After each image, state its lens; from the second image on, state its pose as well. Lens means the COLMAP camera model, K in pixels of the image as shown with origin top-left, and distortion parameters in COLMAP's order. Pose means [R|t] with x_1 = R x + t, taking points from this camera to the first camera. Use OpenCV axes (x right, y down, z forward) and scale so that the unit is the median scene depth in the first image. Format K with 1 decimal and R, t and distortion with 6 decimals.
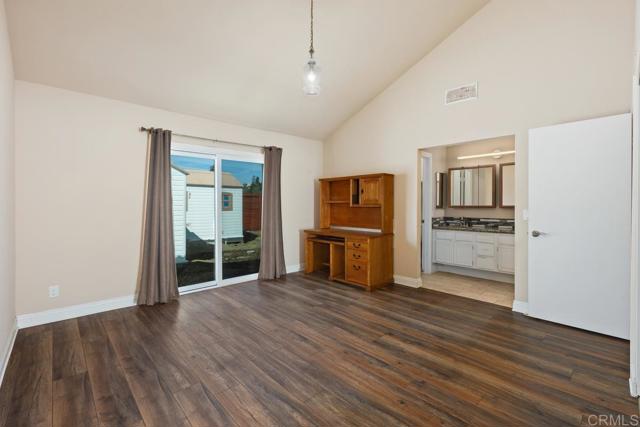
lens RADIAL K [[285.2, 0, 324.4], [0, 285.2, 202.1], [0, 0, 1]] dist [-0.000264, -0.000533]
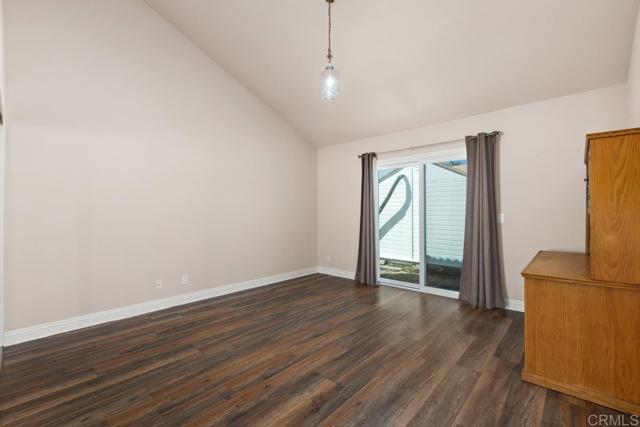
lens RADIAL K [[285.2, 0, 320.3], [0, 285.2, 212.9], [0, 0, 1]] dist [-0.000264, -0.000533]
pose [[0.066131, 0.006781, -0.997788, 1.015065], [0.011688, 0.999903, 0.007570, 0.013022], [0.997742, -0.012163, 0.066046, 0.972411]]
